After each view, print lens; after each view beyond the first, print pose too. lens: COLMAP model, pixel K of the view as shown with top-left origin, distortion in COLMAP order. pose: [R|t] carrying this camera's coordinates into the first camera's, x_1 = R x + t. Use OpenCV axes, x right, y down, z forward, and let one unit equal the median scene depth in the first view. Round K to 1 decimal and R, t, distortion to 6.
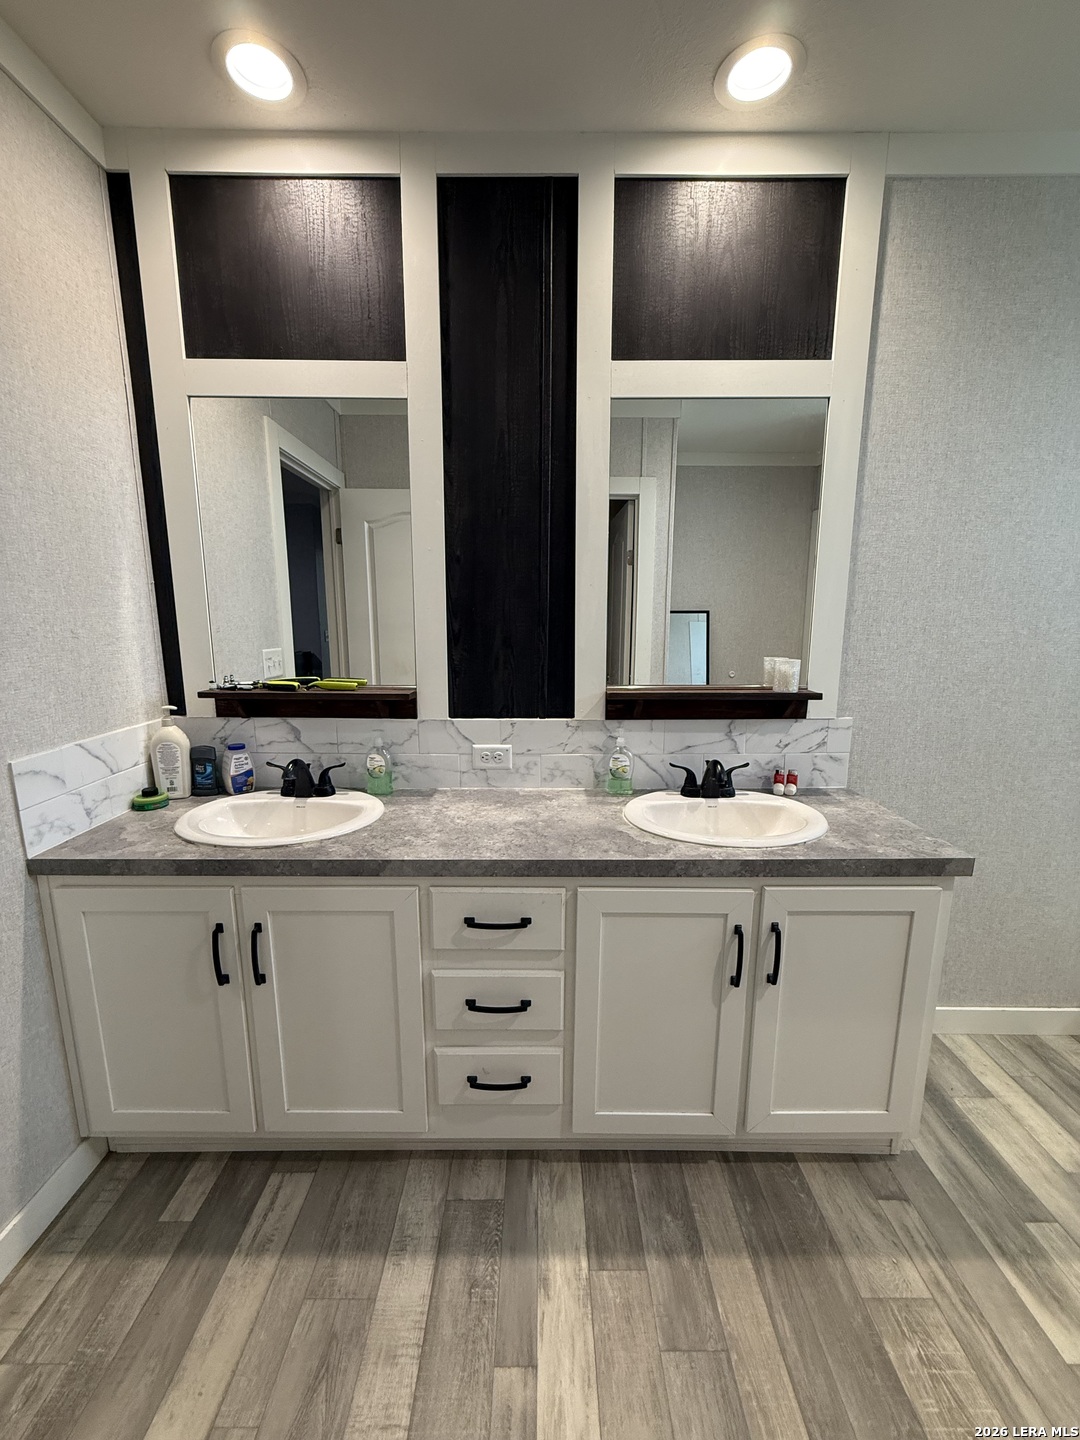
lens RADIAL K [[568.8, 0, 540.0], [0, 568.8, 720.0], [0, 0, 1]] dist [0.000812, 0.000150]
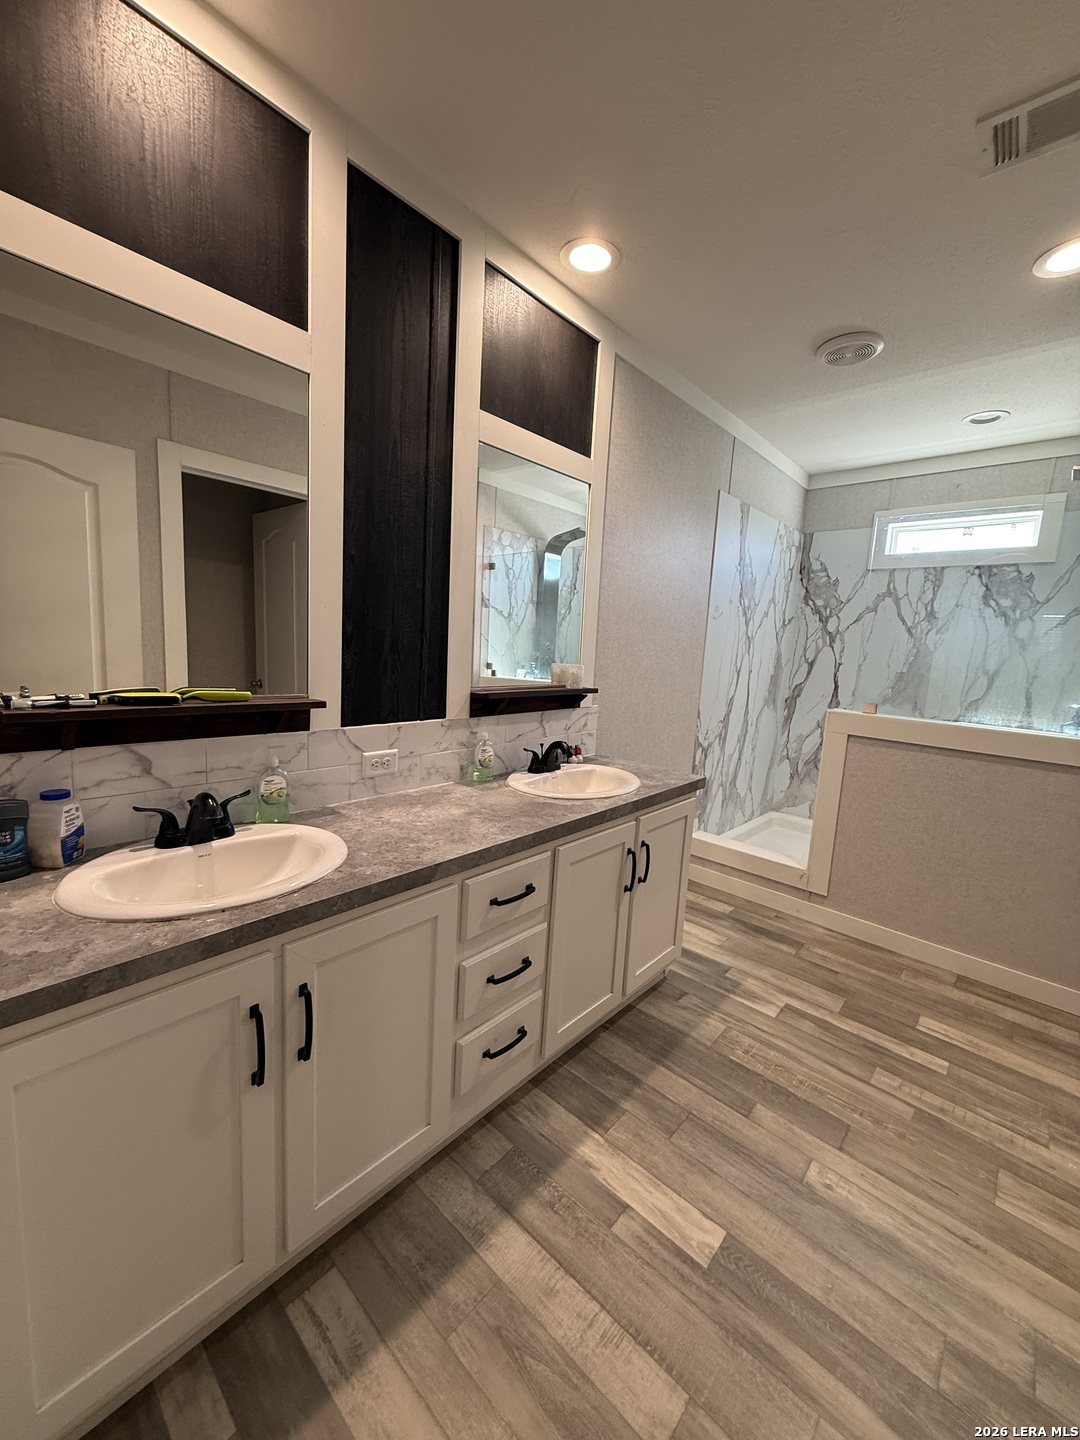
lens RADIAL K [[568.8, 0, 540.0], [0, 568.8, 720.0], [0, 0, 1]] dist [0.000812, 0.000150]
pose [[0.668187, -0.068583, 0.740826, -0.739442], [0.081414, 0.996503, 0.018821, -0.006727], [-0.739526, 0.047738, 0.671433, 0.160878]]
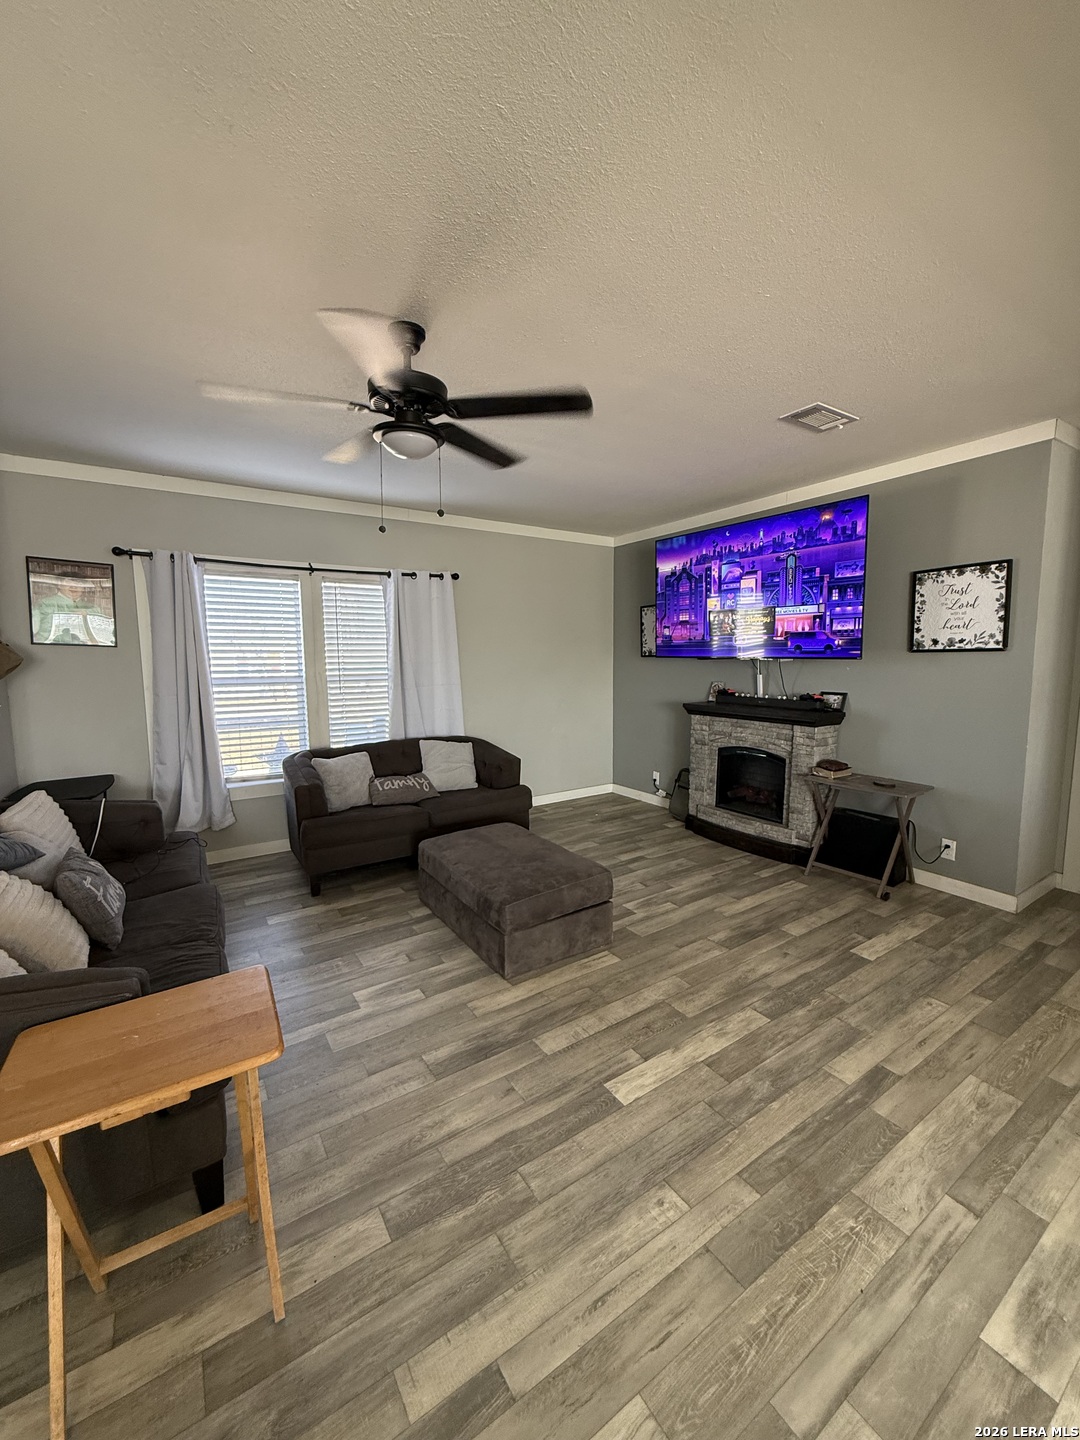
lens RADIAL K [[568.8, 0, 540.0], [0, 568.8, 720.0], [0, 0, 1]] dist [0.000812, 0.000150]
pose [[0.547009, 0.085212, -0.832779, 0.932708], [-0.138991, 0.990243, 0.010028, 0.020106], [0.825508, 0.110263, 0.553515, -0.349262]]
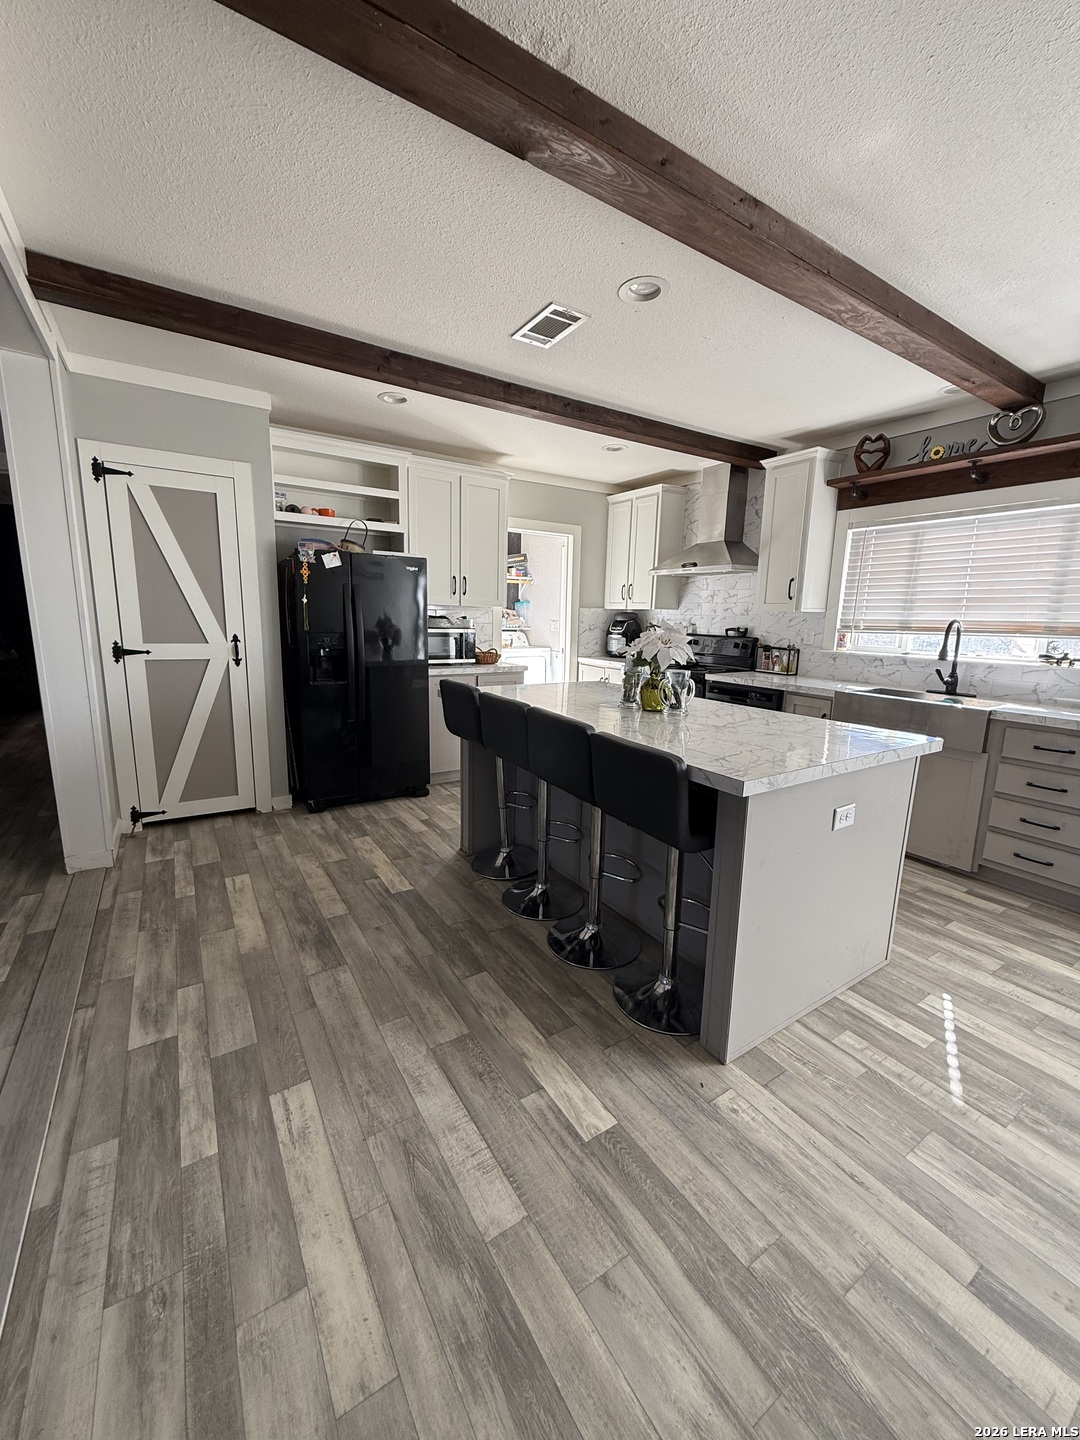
lens RADIAL K [[568.8, 0, 540.0], [0, 568.8, 720.0], [0, 0, 1]] dist [0.000812, 0.000150]
pose [[0.840253, -0.083946, 0.535656, -0.541658], [0.081337, 0.996278, 0.028545, 0.073087], [-0.536059, 0.019583, 0.843953, -0.224409]]
